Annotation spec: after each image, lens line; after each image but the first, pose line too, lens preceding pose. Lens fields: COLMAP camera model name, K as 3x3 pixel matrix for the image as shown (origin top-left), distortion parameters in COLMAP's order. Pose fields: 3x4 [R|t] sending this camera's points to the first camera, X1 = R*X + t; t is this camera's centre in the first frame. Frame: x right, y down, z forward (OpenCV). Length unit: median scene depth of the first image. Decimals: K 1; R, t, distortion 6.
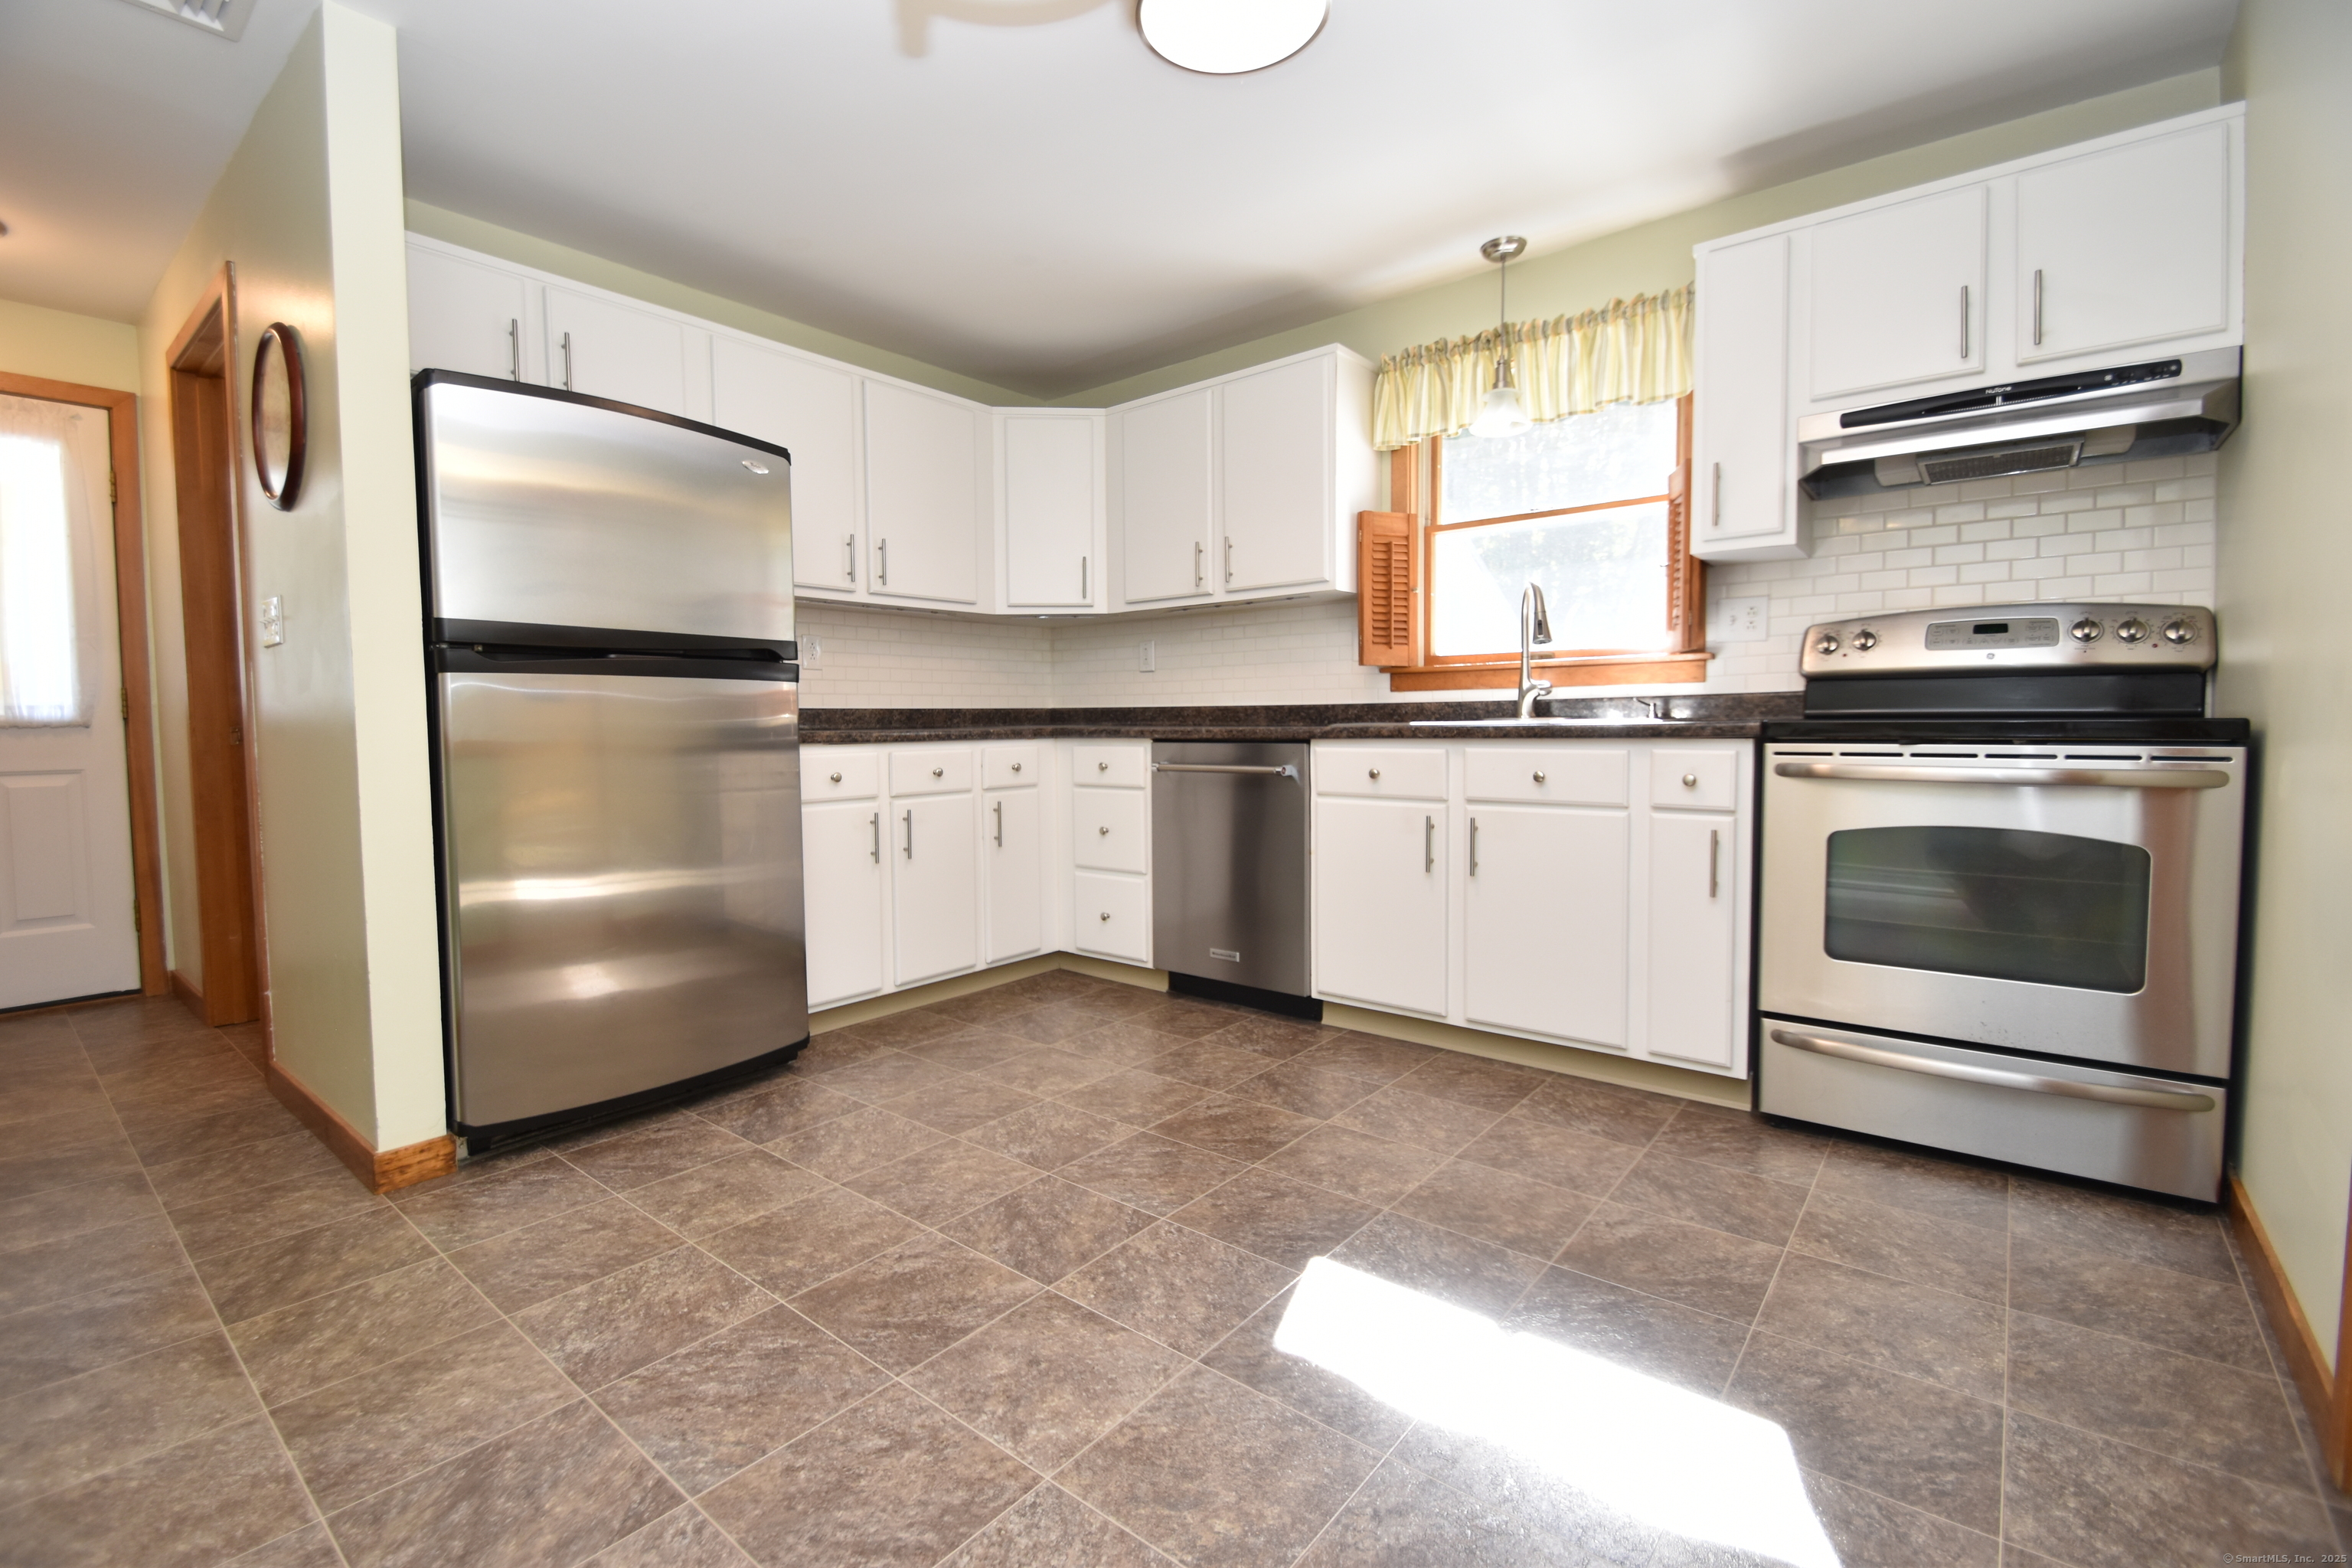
lens RADIAL K [[1040.0, 0, 1179.2], [0, 1040.0, 783.1], [0, 0, 1]] dist [-0.016803, -0.000455]
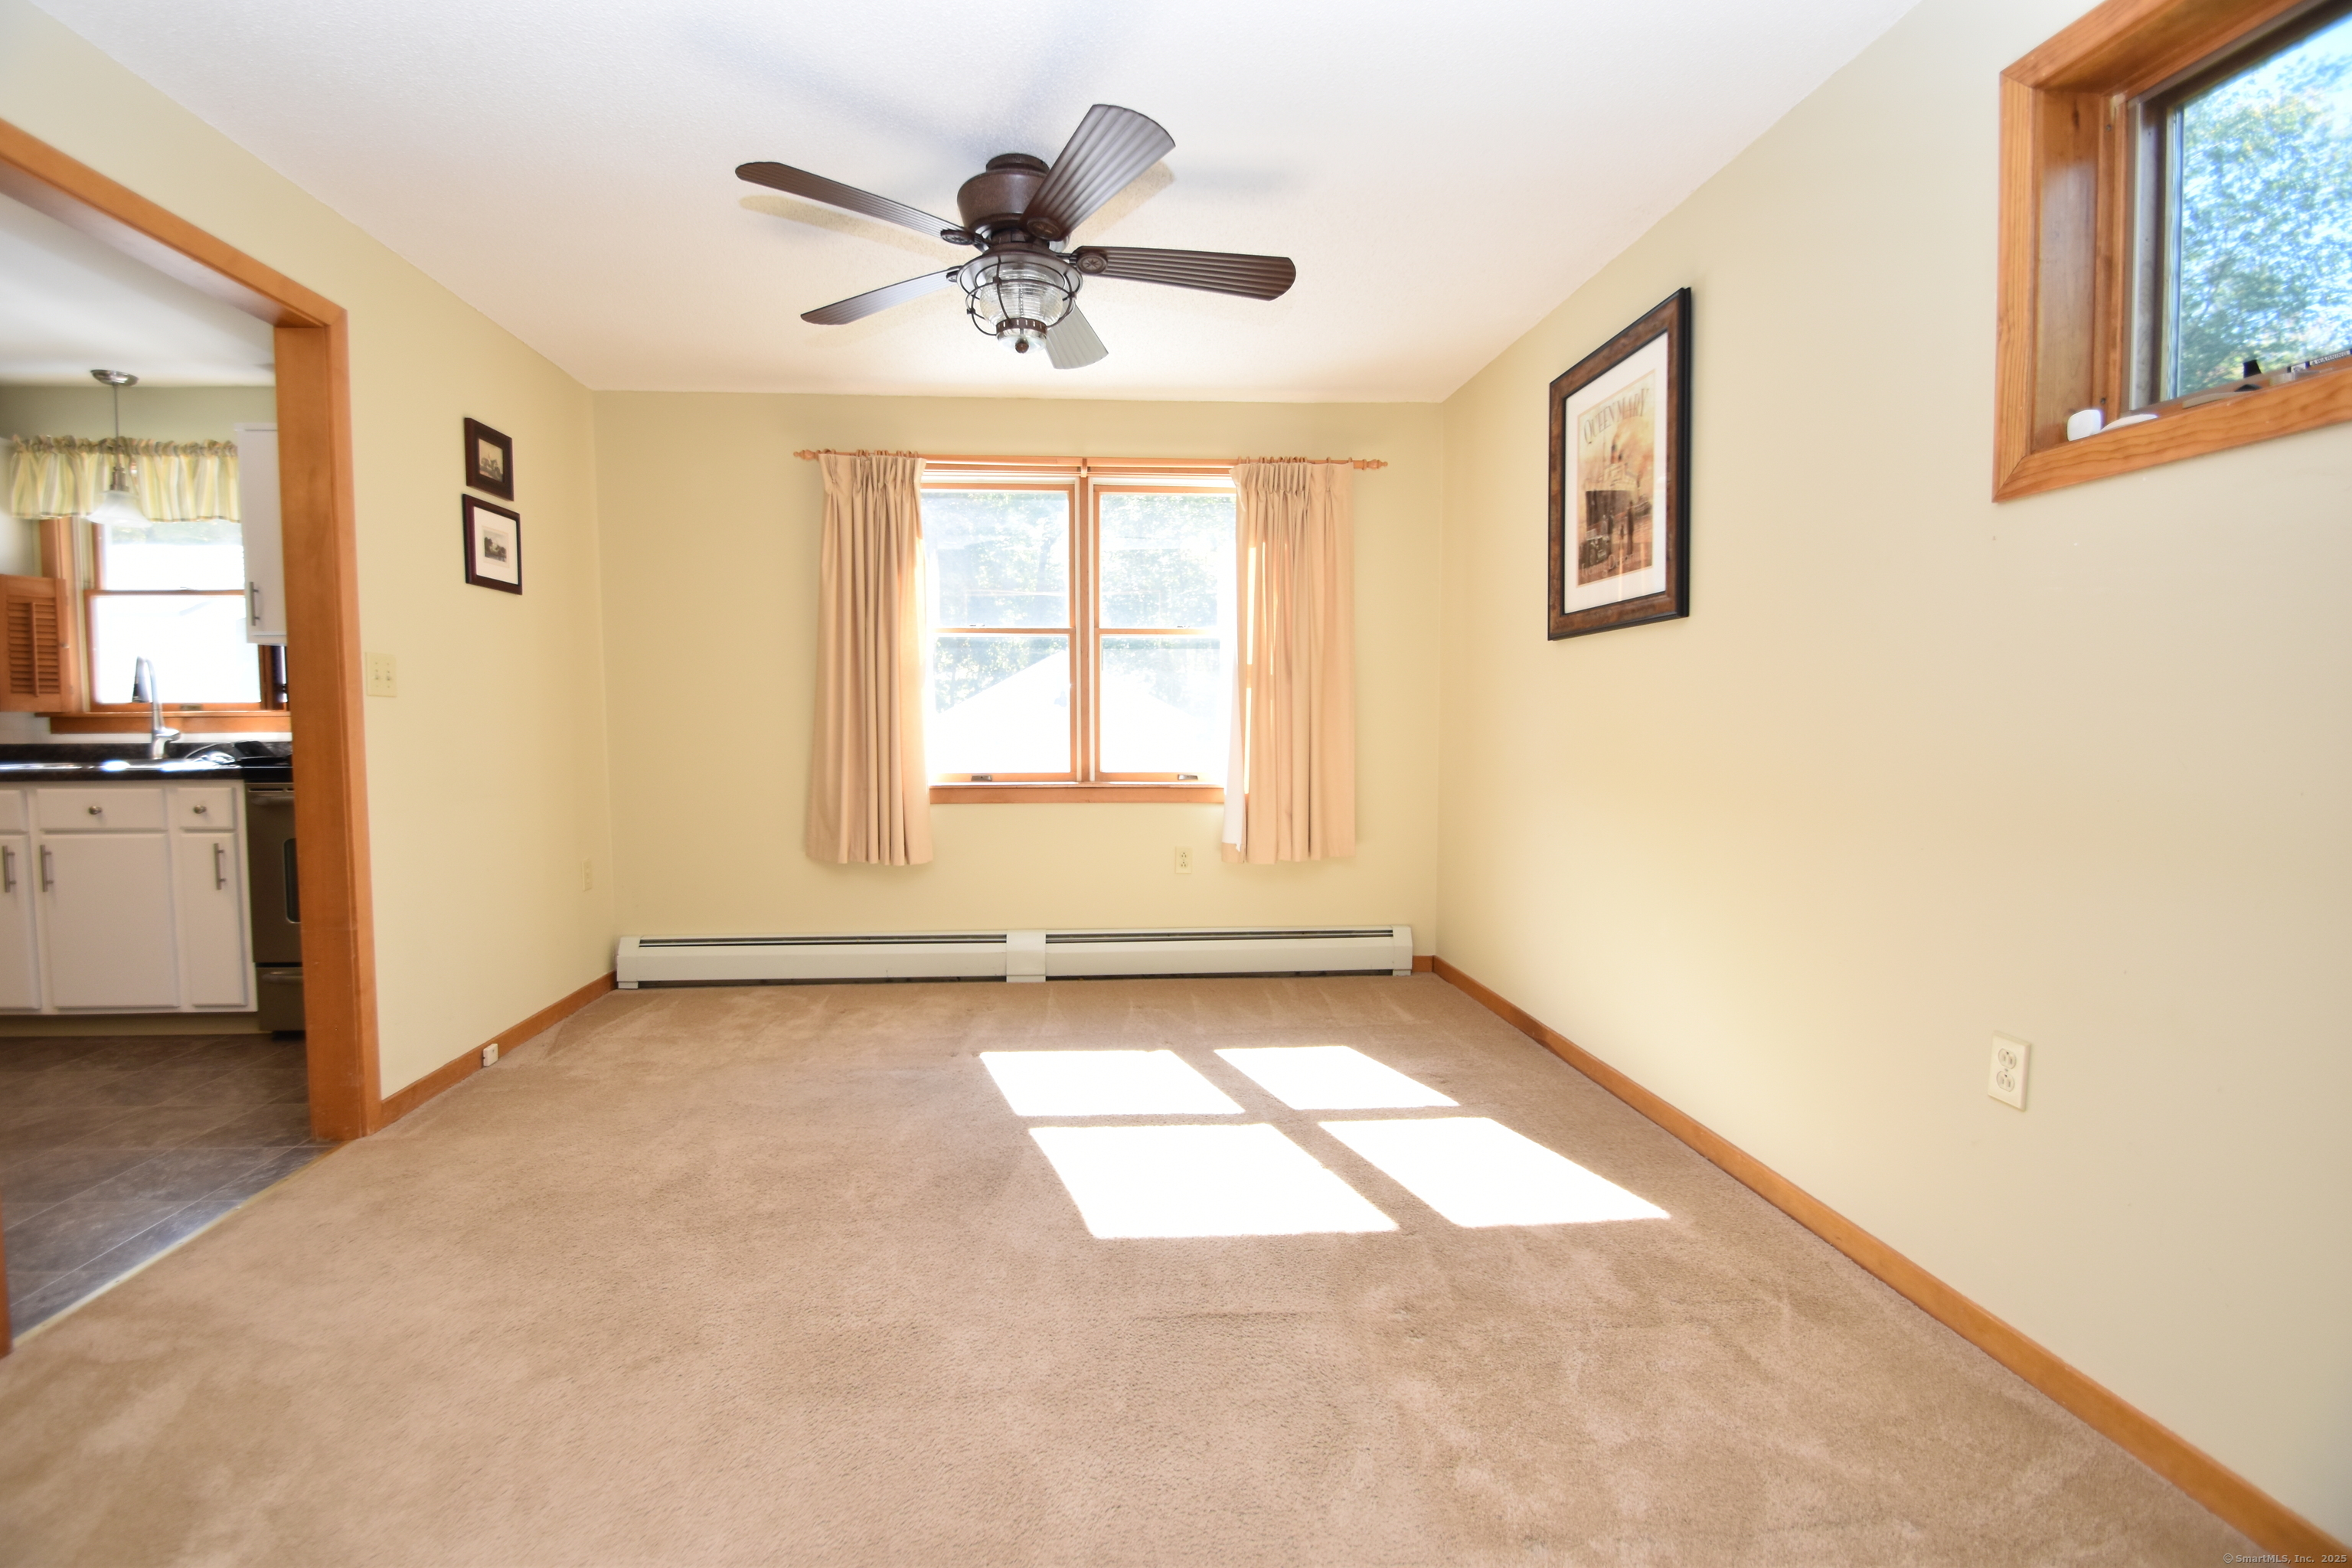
lens RADIAL K [[1040.0, 0, 1175.7], [0, 1040.0, 783.4], [0, 0, 1]] dist [-0.016803, -0.000455]
pose [[0.742592, -0.034093, 0.668876, 0.415101], [0.034290, 0.999329, 0.012867, -0.007909], [-0.668866, 0.013381, 0.743262, -0.710283]]
